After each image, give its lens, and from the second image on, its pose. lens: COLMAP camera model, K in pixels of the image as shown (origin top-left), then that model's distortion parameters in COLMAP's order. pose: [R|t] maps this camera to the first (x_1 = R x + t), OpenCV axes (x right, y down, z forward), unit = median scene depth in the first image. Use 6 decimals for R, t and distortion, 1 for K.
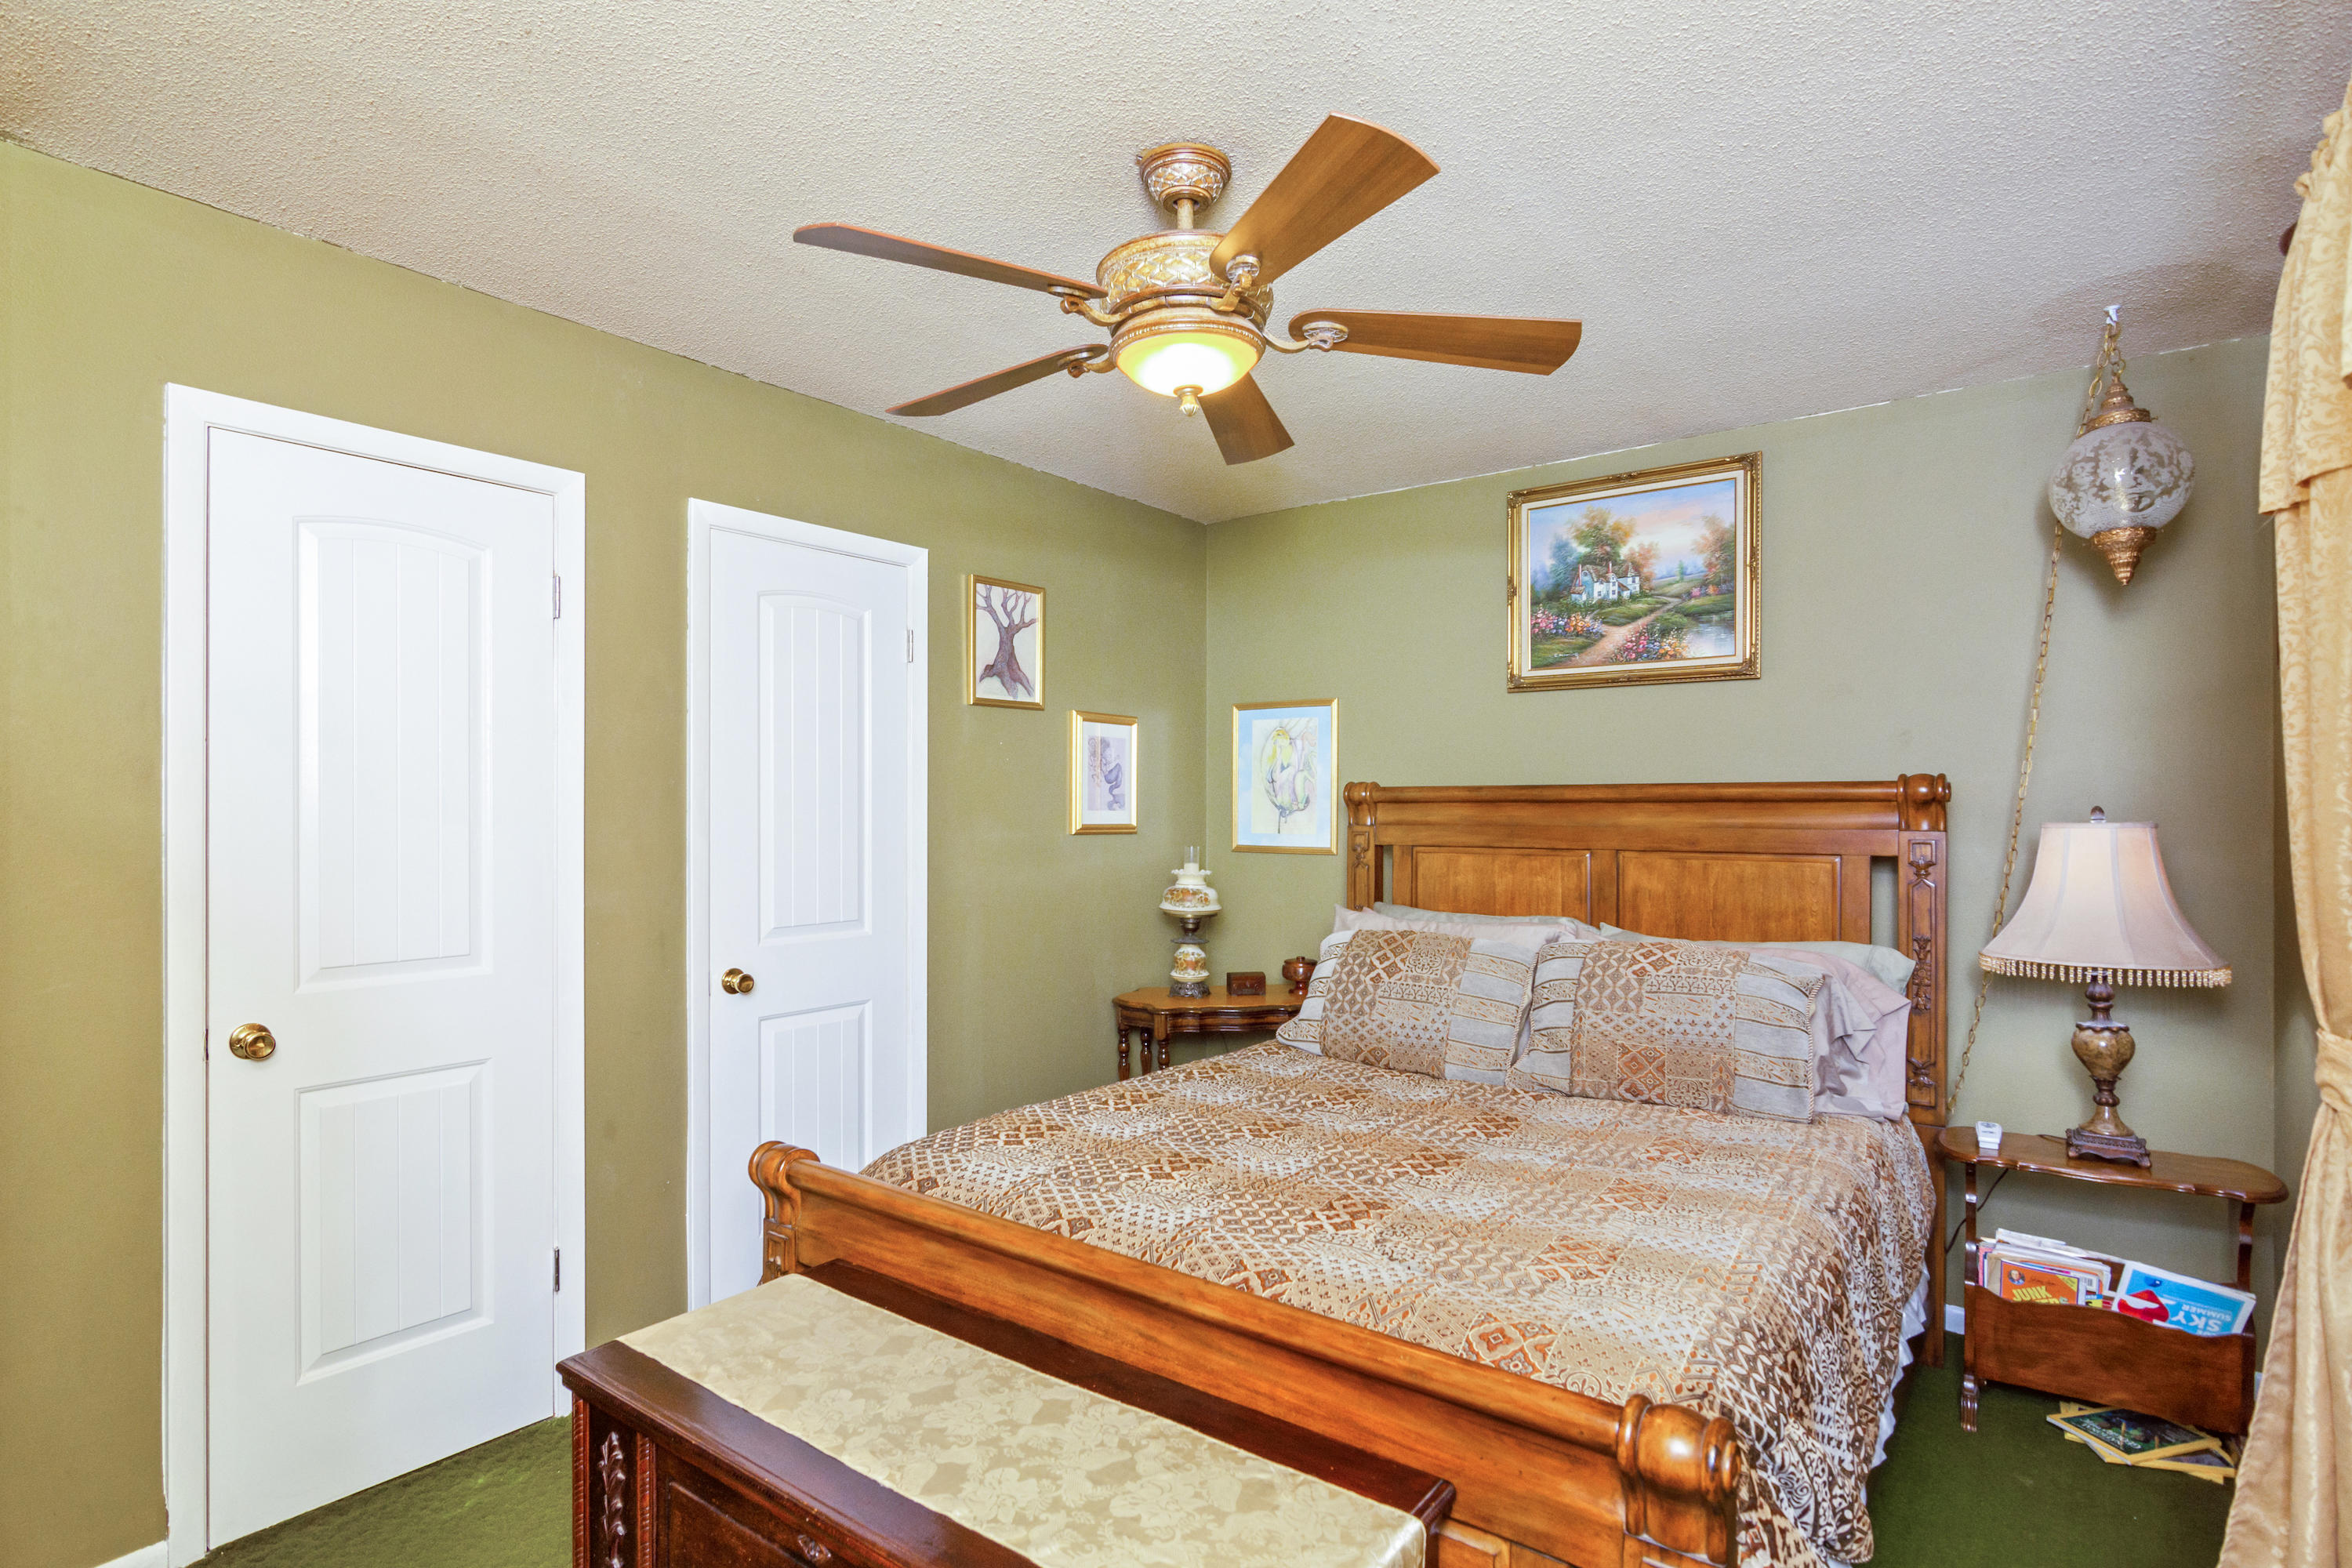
lens RADIAL K [[1231.4, 0, 1178.0], [0, 1231.4, 796.6], [0, 0, 1]] dist [0.001648, 0.000217]
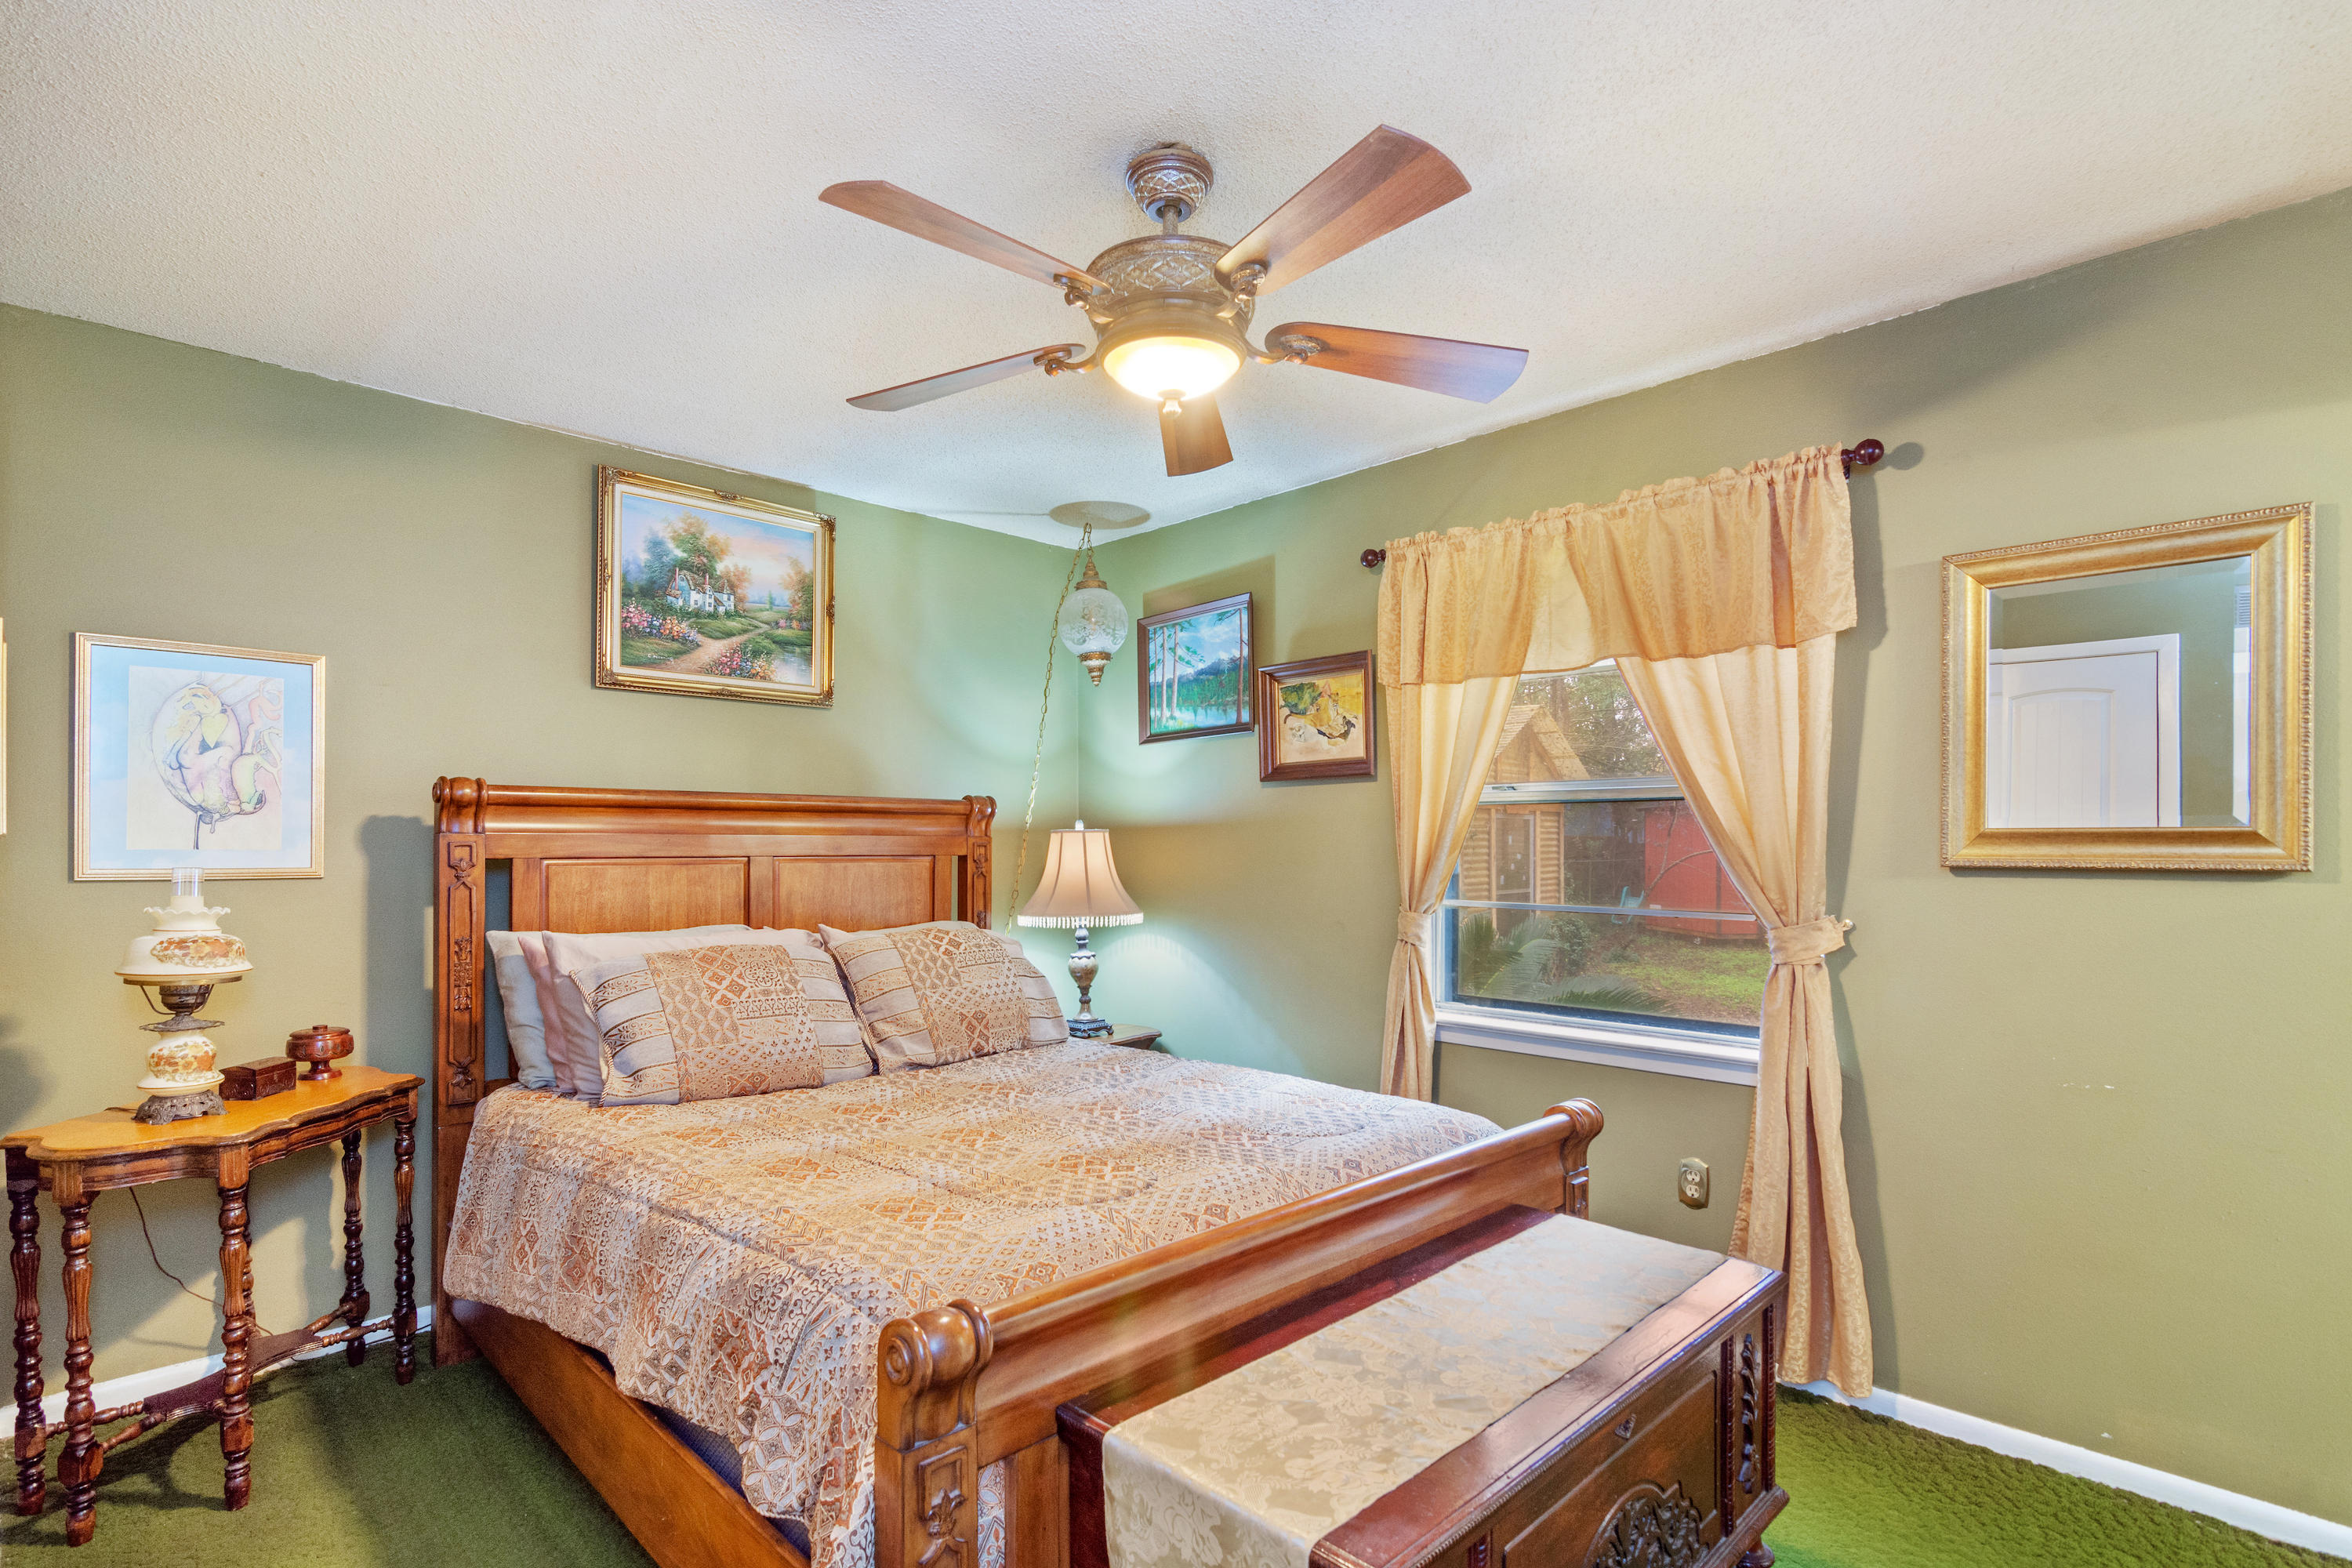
lens RADIAL K [[1142.9, 0, 1195.4], [0, 1142.9, 837.7], [0, 0, 1]] dist [-0.000041, 0.001551]
pose [[0.126047, 0.005662, 0.992008, -0.529121], [-0.005989, 0.999970, -0.004946, 0.028368], [-0.992006, -0.005318, 0.126077, 0.484029]]
